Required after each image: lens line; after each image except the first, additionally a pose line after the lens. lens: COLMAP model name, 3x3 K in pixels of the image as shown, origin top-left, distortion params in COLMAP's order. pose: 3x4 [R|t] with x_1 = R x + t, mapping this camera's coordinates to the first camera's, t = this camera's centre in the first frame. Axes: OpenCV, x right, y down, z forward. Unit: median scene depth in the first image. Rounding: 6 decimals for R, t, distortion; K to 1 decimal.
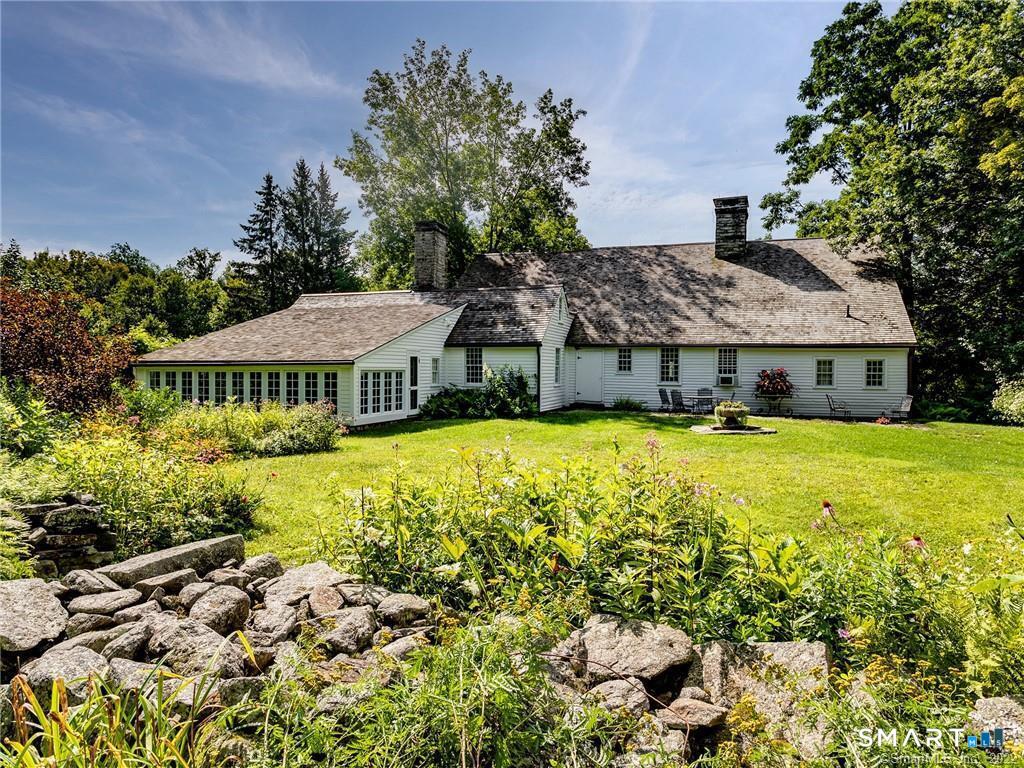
lens RADIAL K [[605.2, 0, 492.2], [0, 605.2, 385.4], [0, 0, 1]] dist [0.003649, 0.001911]
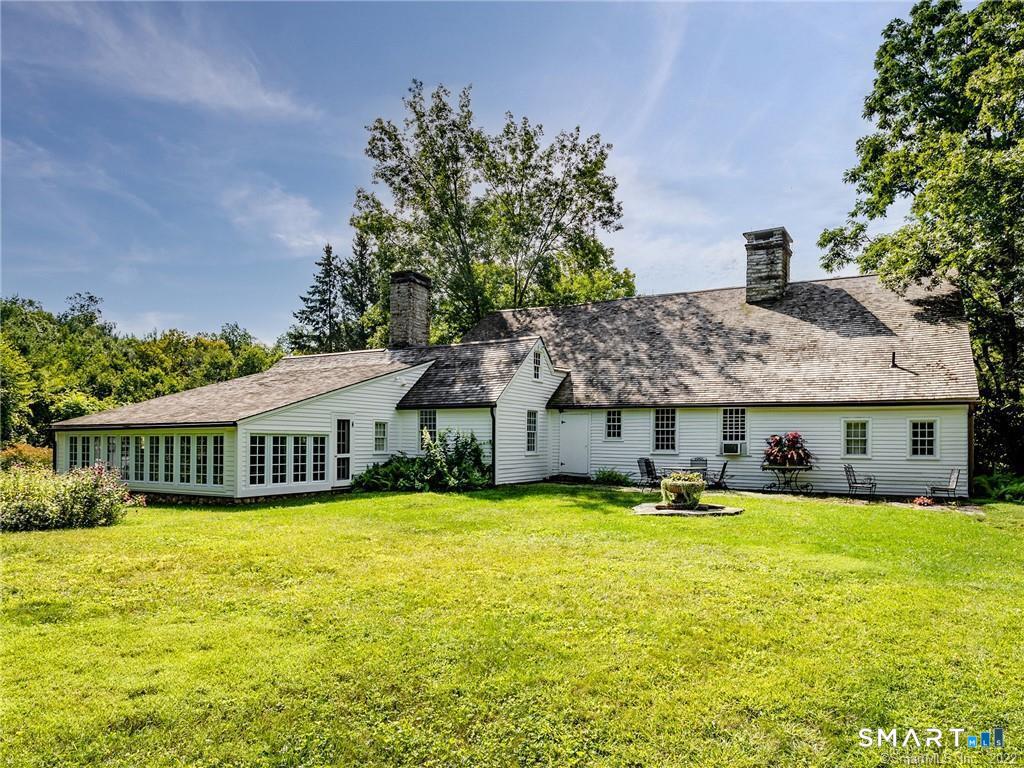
lens RADIAL K [[618.4, 0, 511.0], [0, 618.4, 439.4], [0, 0, 1]] dist [-0.003775, -0.003111]
pose [[0.988340, -0.000457, -0.152264, 0.215978], [-0.004781, 0.999409, -0.034031, 0.009043], [0.152189, 0.034362, 0.987754, 0.141508]]
